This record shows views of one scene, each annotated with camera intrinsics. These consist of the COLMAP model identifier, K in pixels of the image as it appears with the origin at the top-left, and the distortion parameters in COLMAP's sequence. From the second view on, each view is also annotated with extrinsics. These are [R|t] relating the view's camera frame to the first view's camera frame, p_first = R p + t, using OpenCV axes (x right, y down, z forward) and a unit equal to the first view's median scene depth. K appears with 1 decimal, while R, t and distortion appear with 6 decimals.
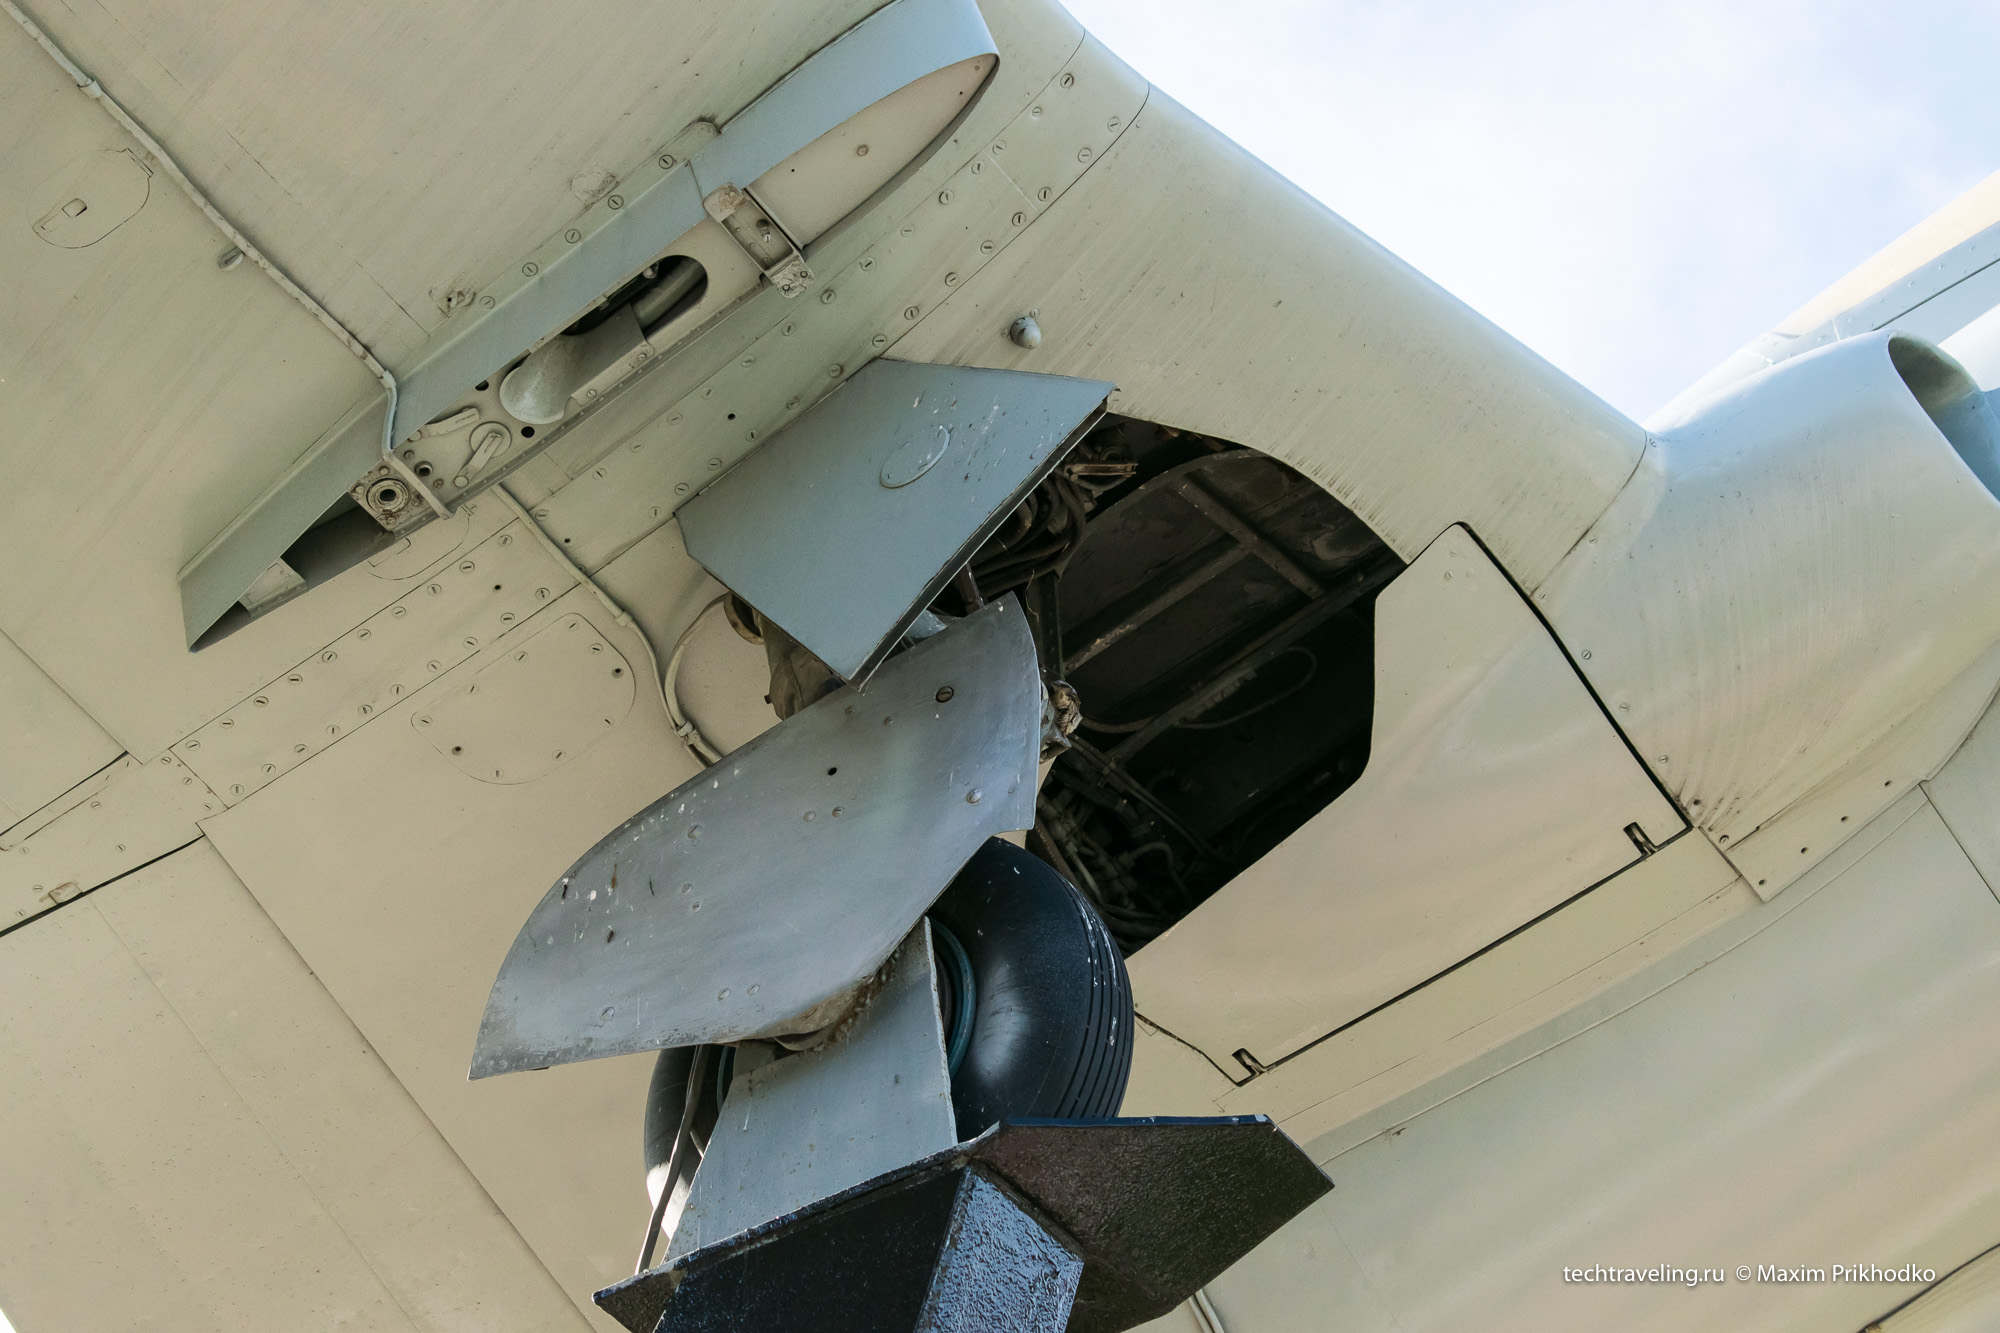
lens RADIAL K [[4704.1, 0, 1000.0], [0, 4704.1, 666.5], [0, 0, 1]] dist [0.045319, 0.322881]
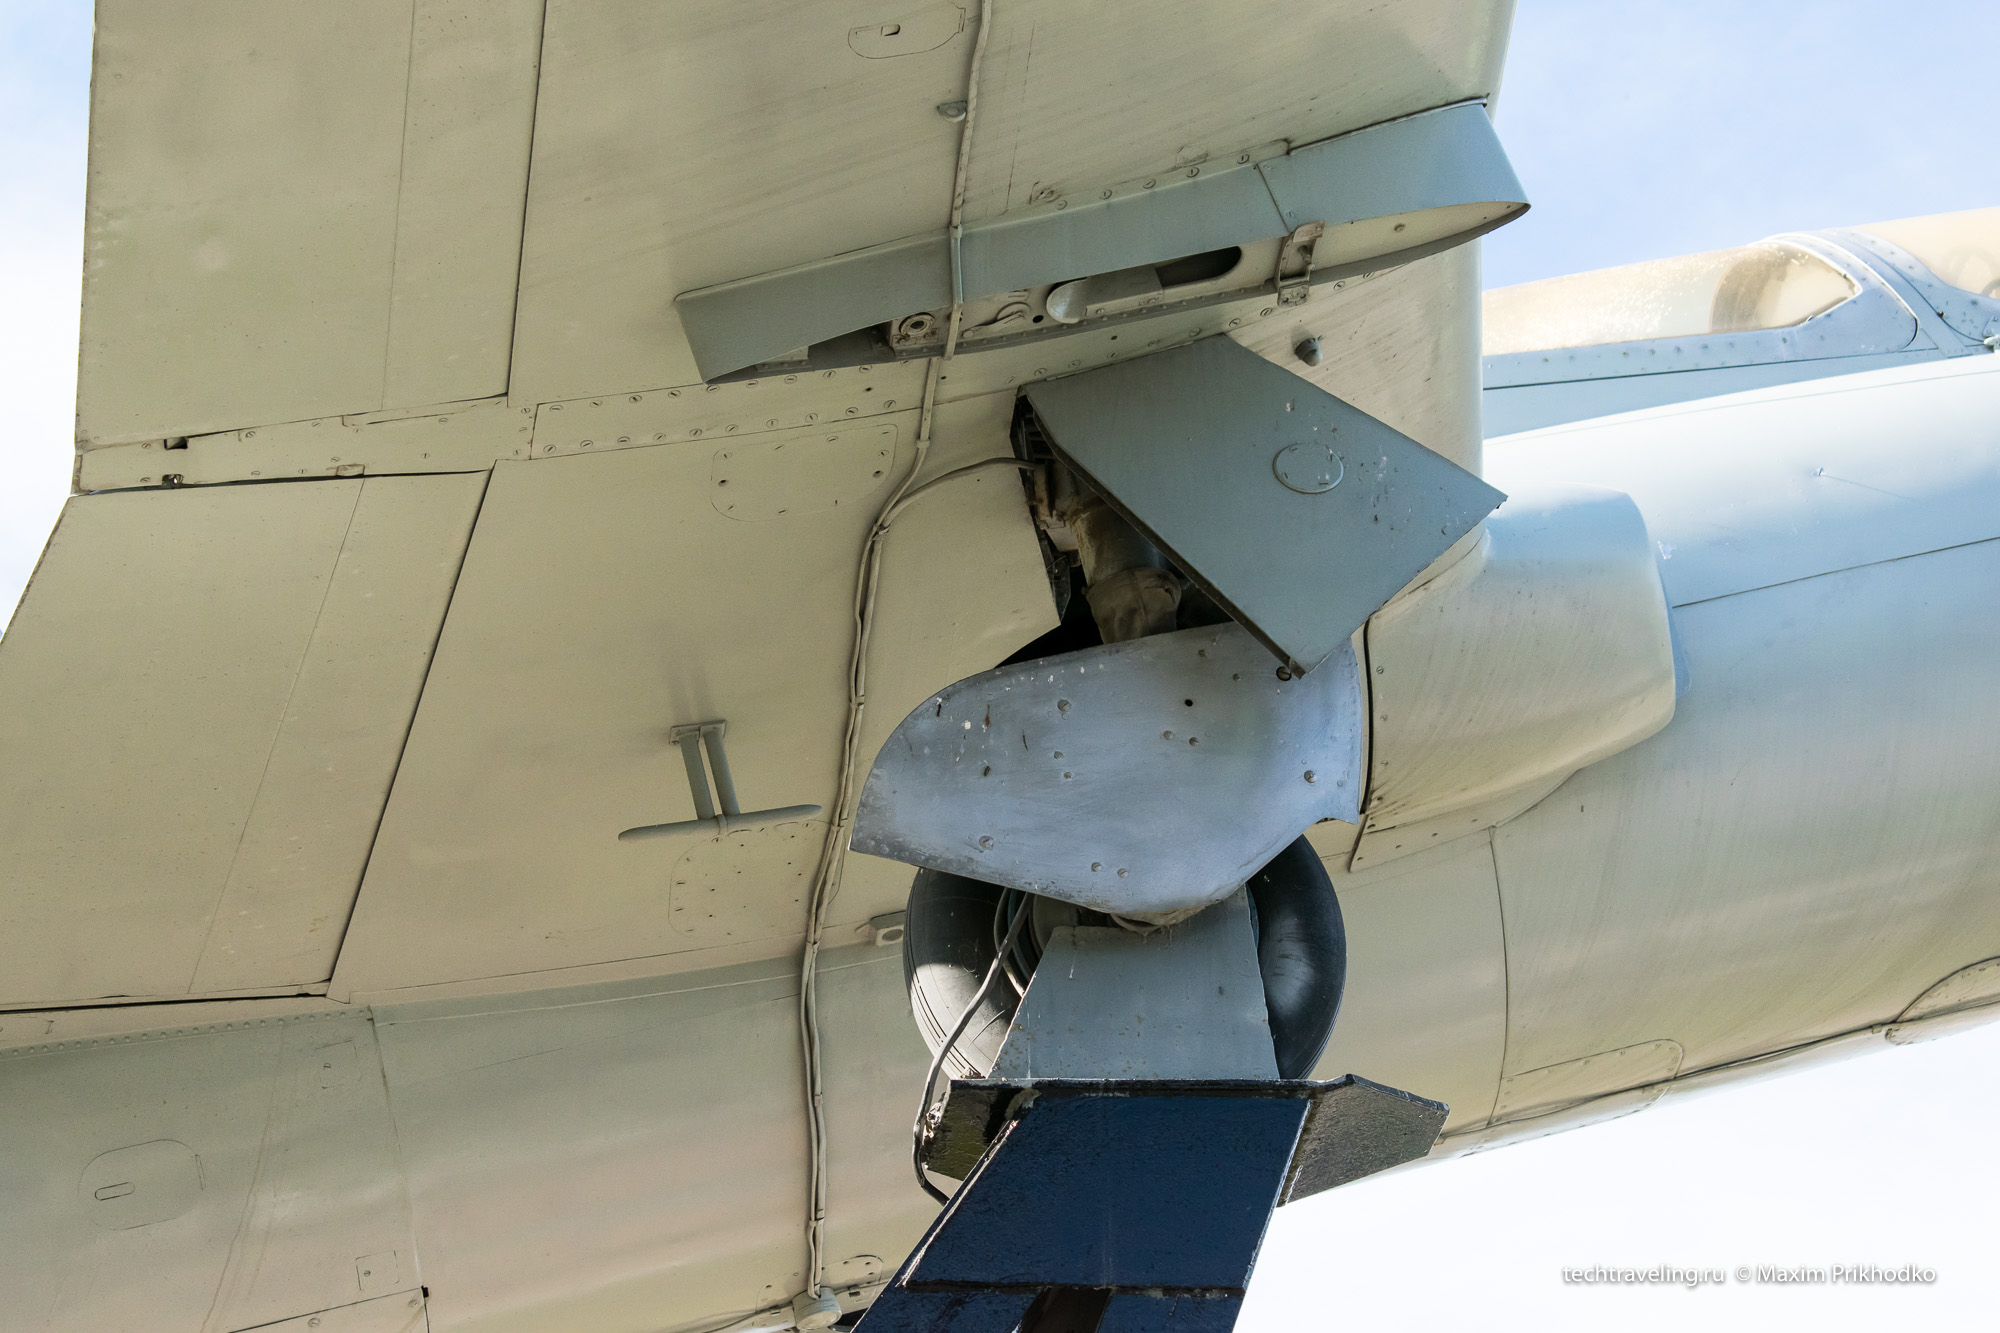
lens RADIAL K [[4704.1, 0, 1000.0], [0, 4704.1, 666.5], [0, 0, 1]] dist [0.045319, 0.322881]
pose [[0.770131, 0.313706, 0.555416, -0.729632], [-0.401880, 0.914794, 0.040553, -0.015290], [-0.495369, -0.254441, 0.830584, 0.028733]]
